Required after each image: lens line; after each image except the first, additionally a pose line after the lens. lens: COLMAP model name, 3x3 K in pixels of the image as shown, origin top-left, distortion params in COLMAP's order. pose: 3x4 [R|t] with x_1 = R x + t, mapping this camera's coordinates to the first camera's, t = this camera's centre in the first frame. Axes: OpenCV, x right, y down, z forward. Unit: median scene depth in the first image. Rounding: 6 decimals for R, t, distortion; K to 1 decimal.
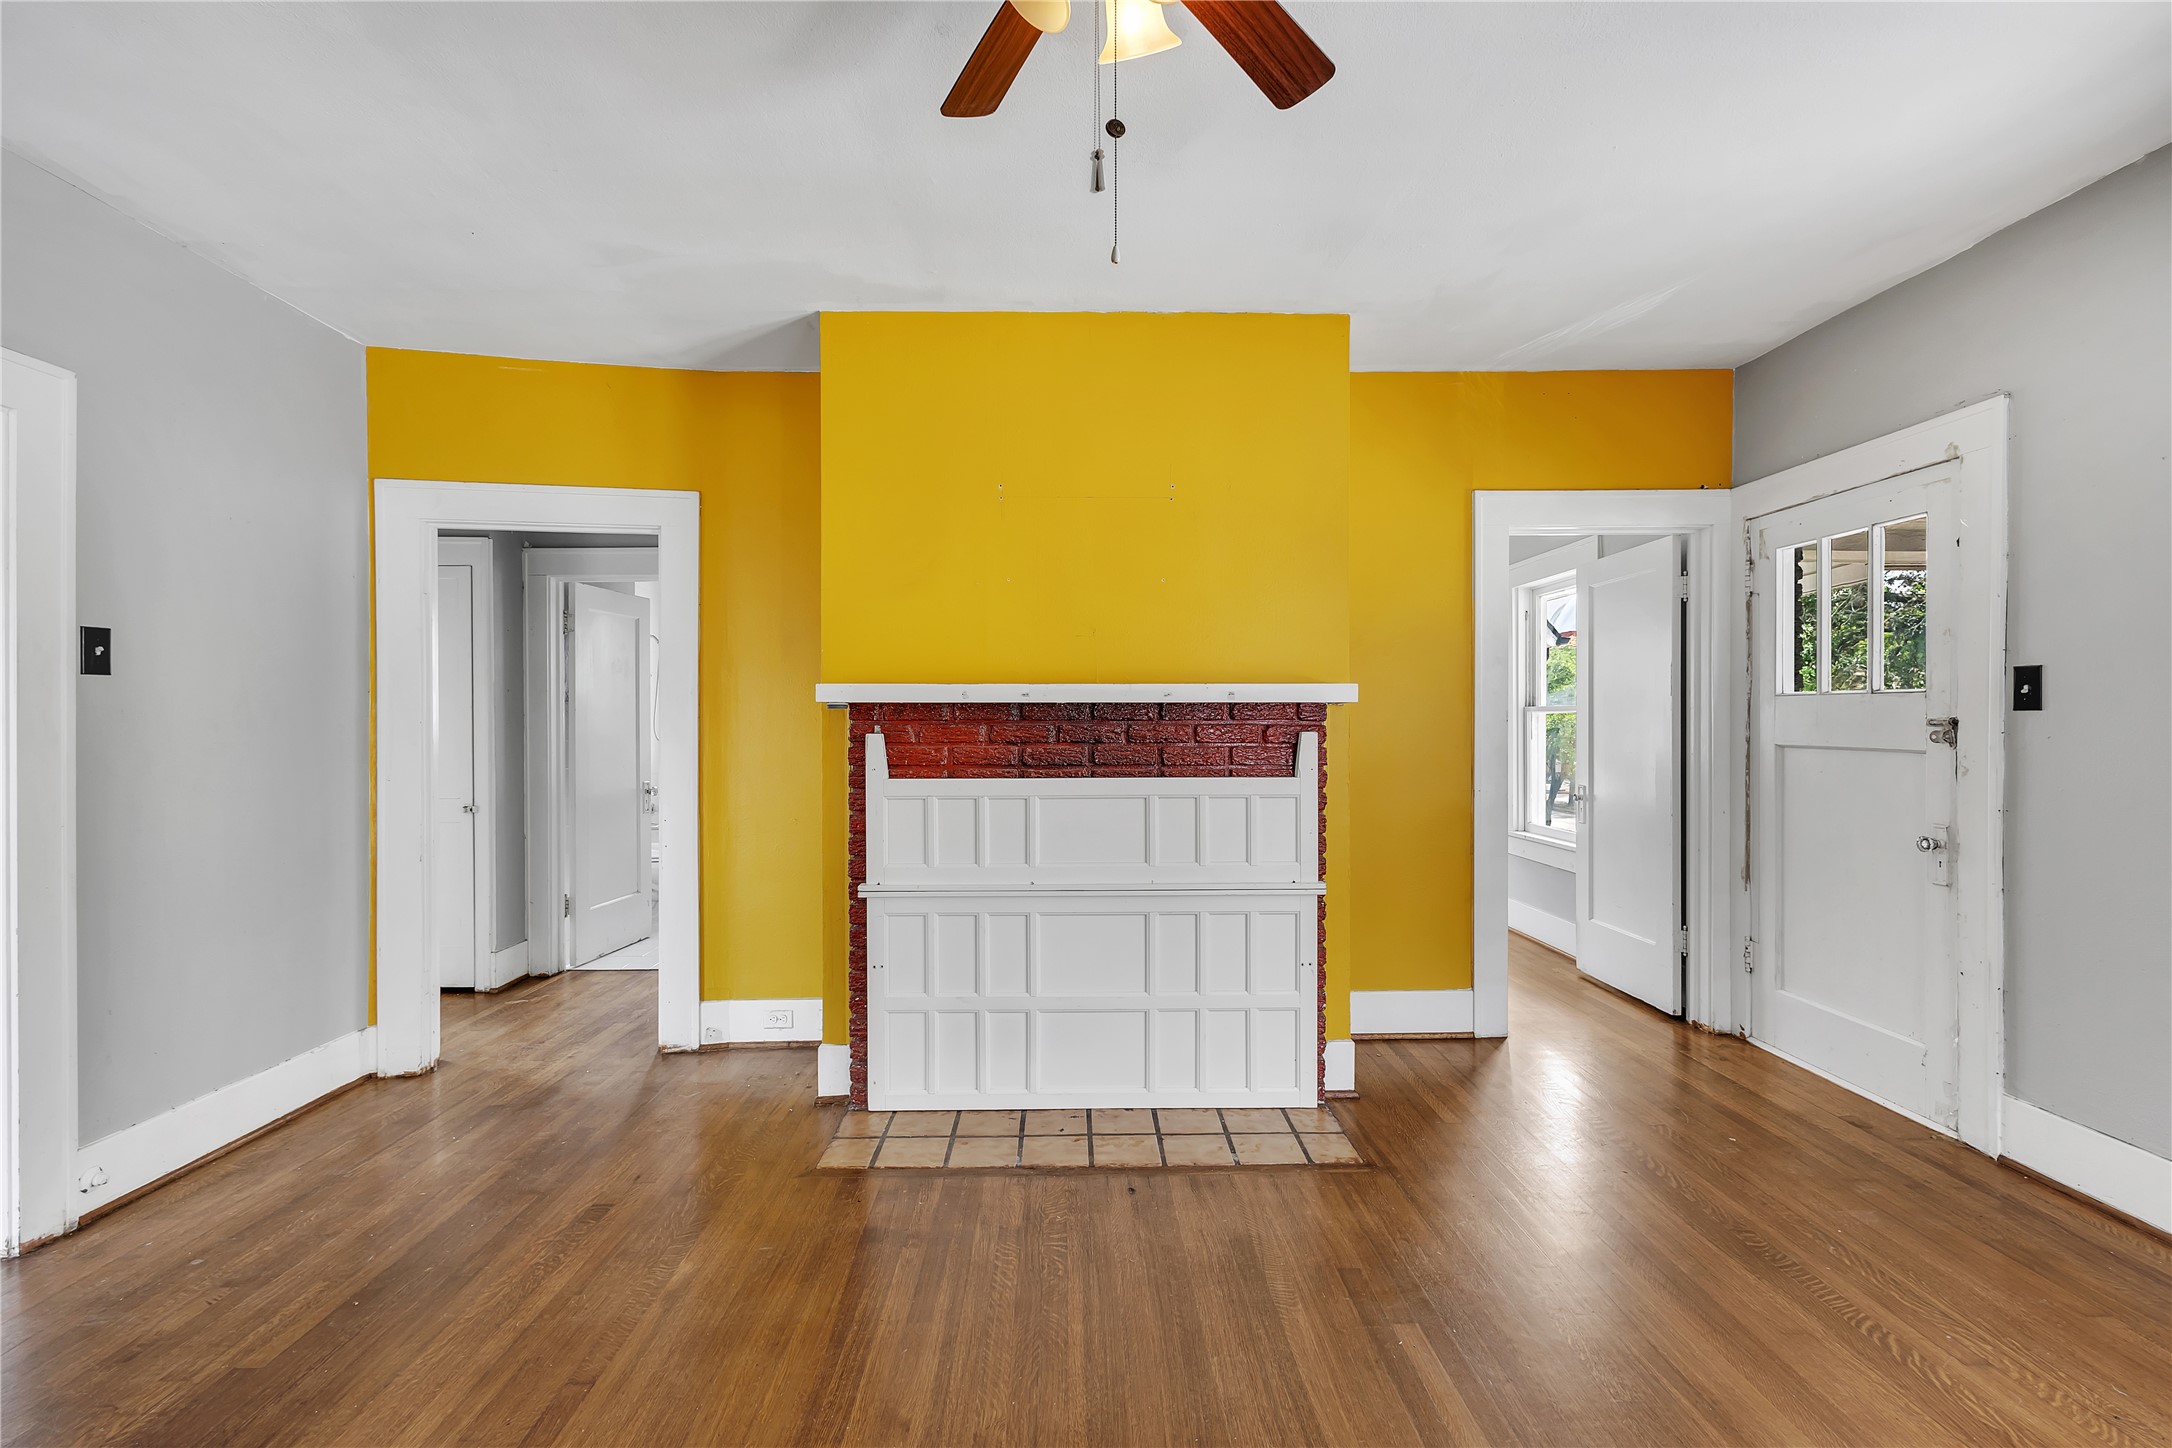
lens RADIAL K [[1009.9, 0, 1098.3], [0, 1009.9, 723.0], [0, 0, 1]] dist [0.014385, 0.000335]
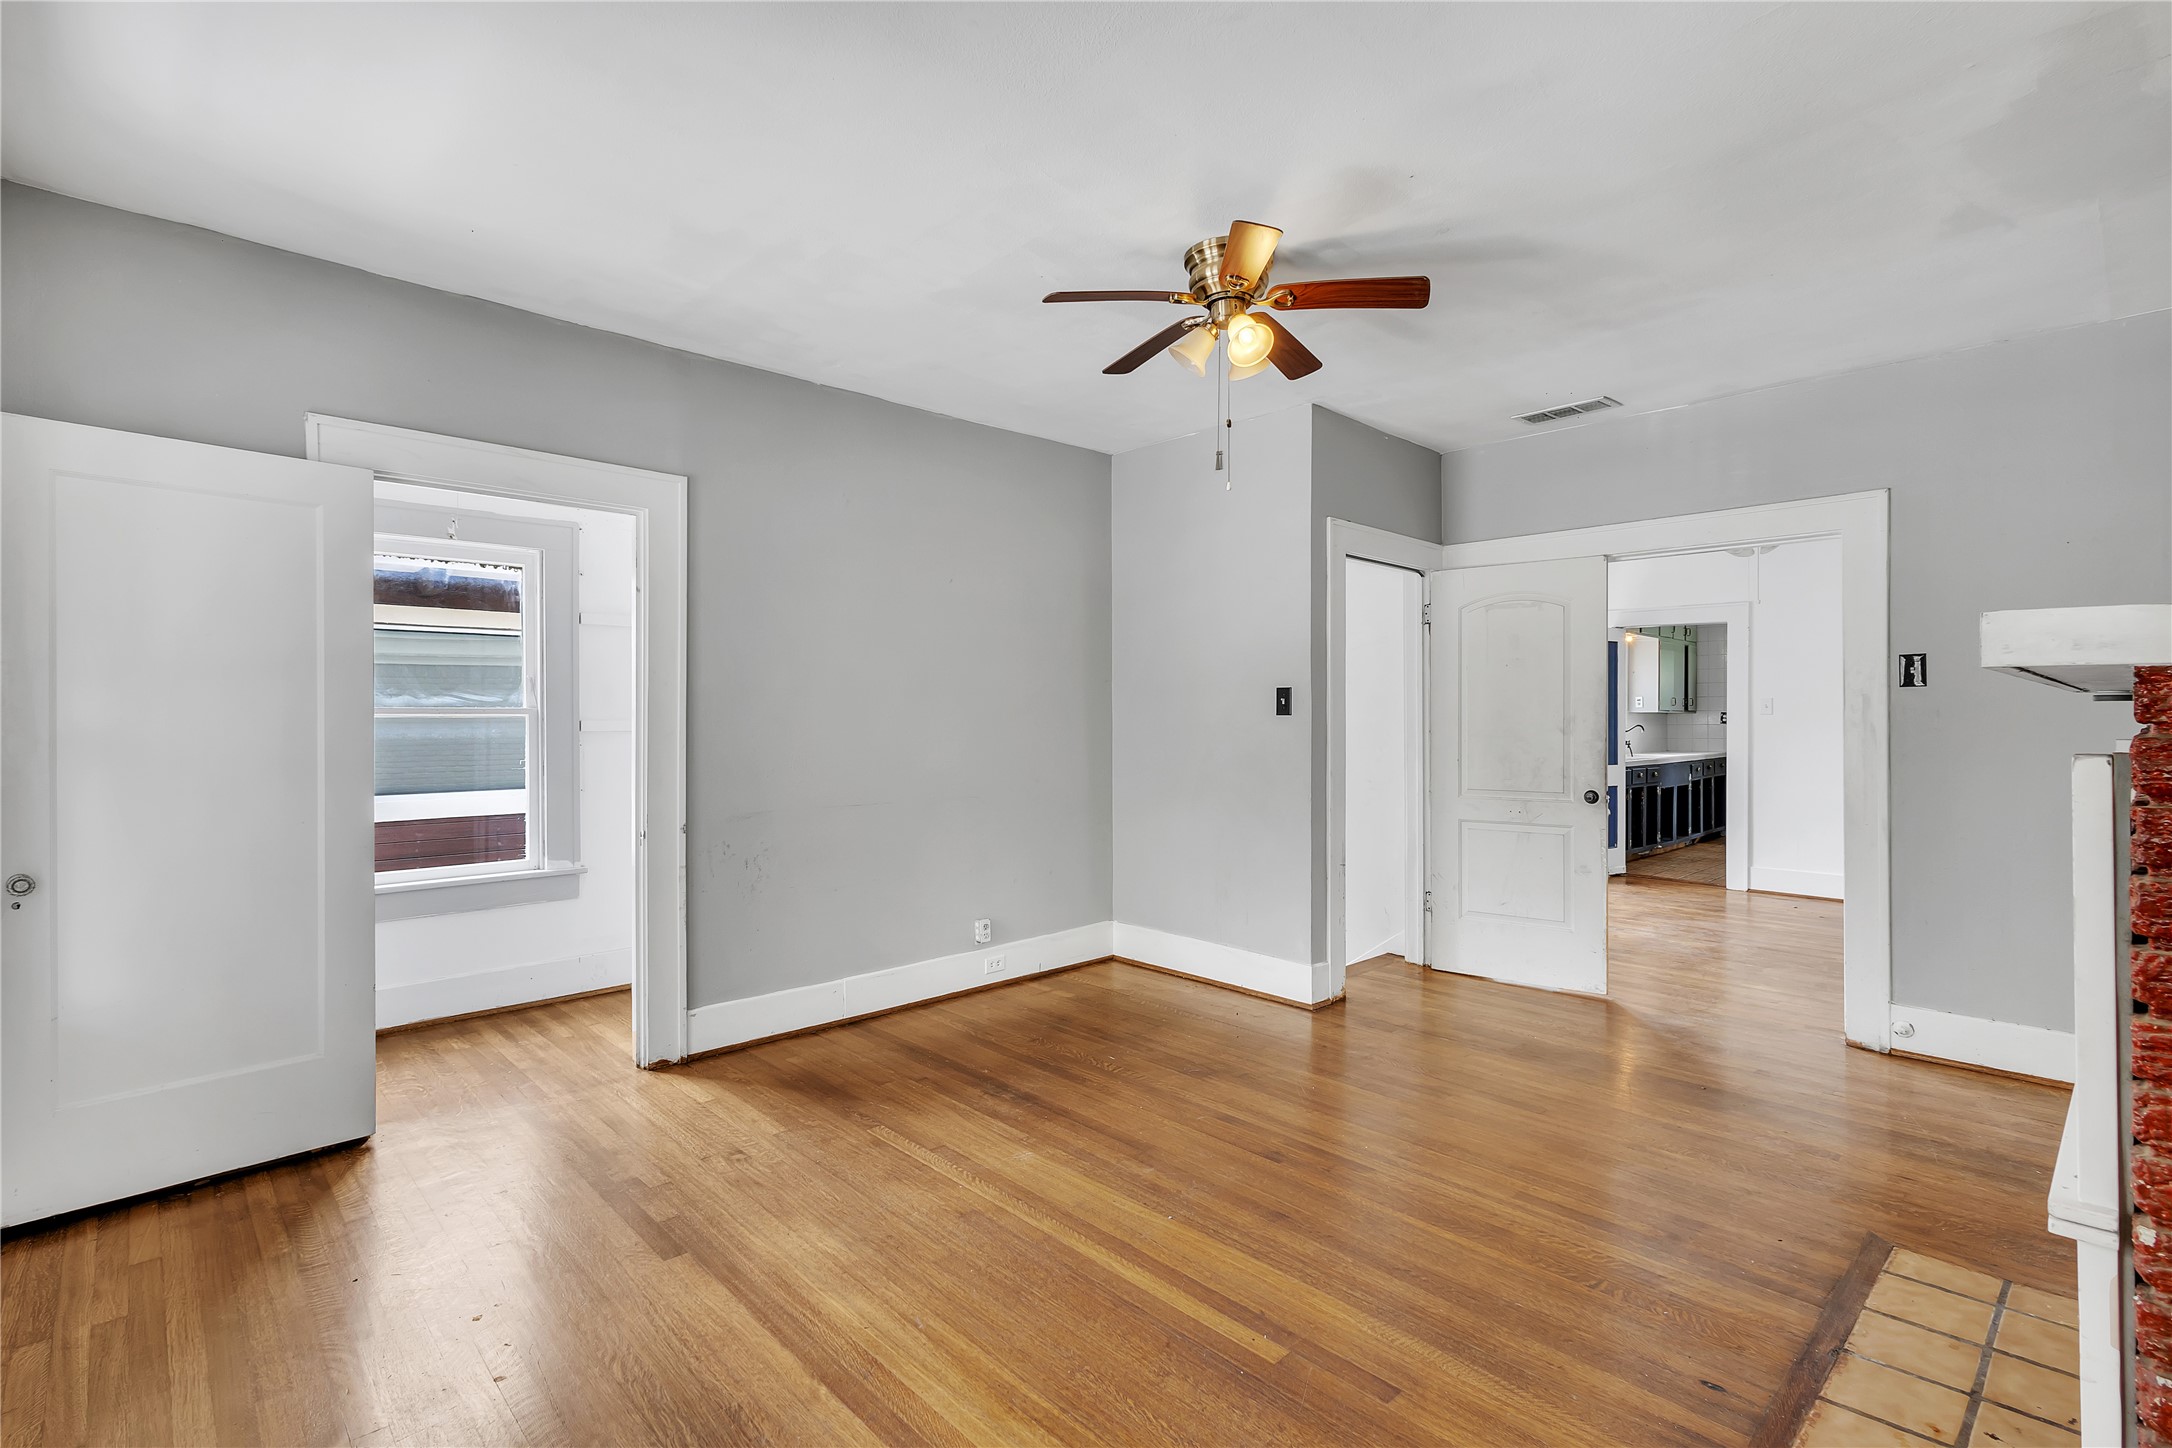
lens RADIAL K [[1009.9, 0, 1083.4], [0, 1009.9, 726.2], [0, 0, 1]] dist [0.014385, 0.000335]
pose [[-0.743053, 0.009776, -0.669161, 0.820355], [0.006811, 0.999952, 0.007046, -0.011551], [0.669198, 0.000678, -0.743084, 1.209404]]
